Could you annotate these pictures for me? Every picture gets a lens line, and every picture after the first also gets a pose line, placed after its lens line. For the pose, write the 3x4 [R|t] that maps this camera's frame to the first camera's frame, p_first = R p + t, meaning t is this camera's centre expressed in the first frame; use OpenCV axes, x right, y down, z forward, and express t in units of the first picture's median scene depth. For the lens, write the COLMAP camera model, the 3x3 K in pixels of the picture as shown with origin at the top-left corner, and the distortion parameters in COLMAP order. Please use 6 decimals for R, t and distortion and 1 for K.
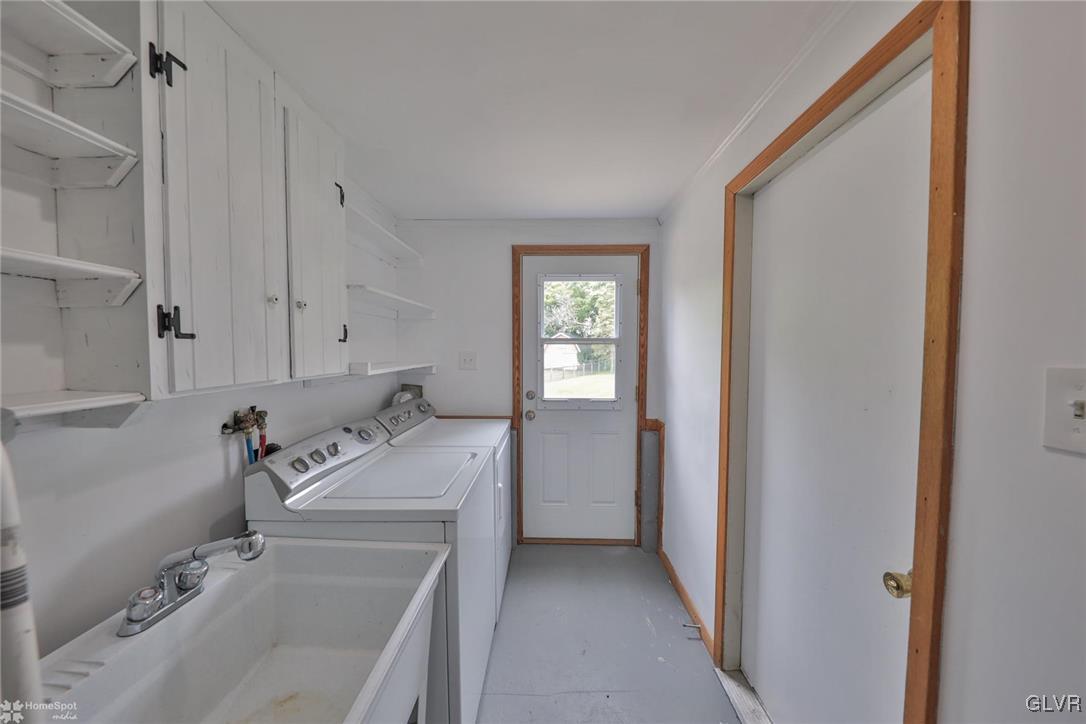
lens RADIAL K [[363.3, 0, 541.3], [0, 363.3, 365.3], [0, 0, 1]] dist [-0.001912, -0.001817]
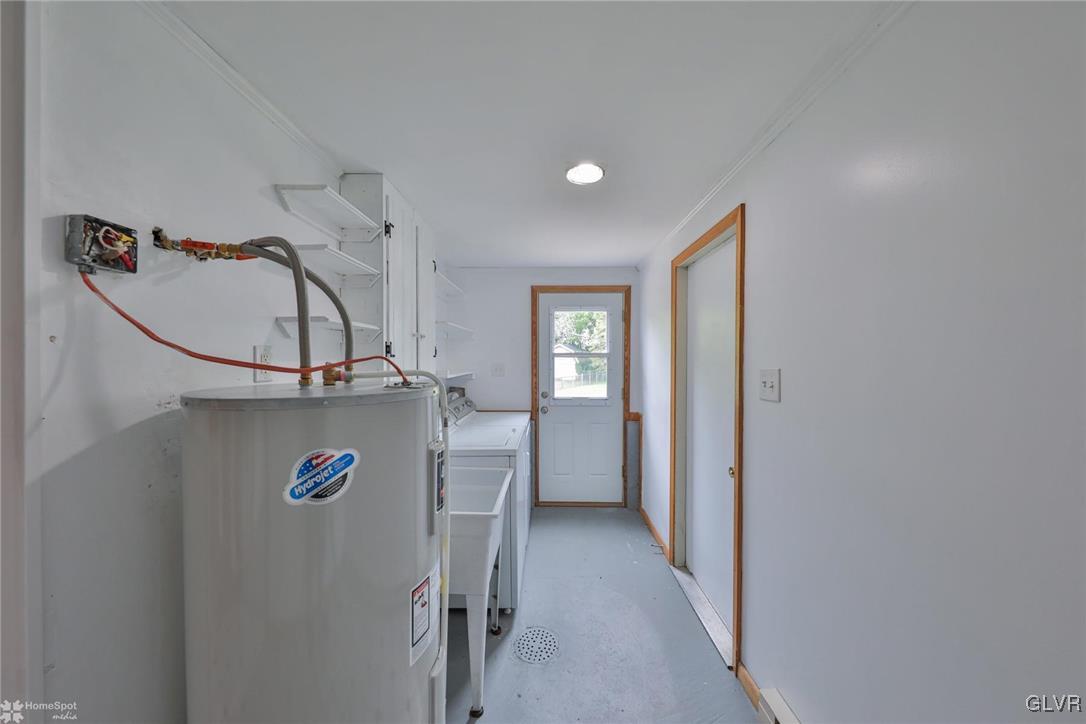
lens RADIAL K [[363.3, 0, 542.5], [0, 363.3, 360.6], [0, 0, 1]] dist [-0.001912, -0.001817]
pose [[0.999962, 0.000020, 0.008755, -0.050518], [0.000352, 0.999097, -0.042478, 0.011937], [-0.008748, 0.042479, 0.999059, -0.368884]]
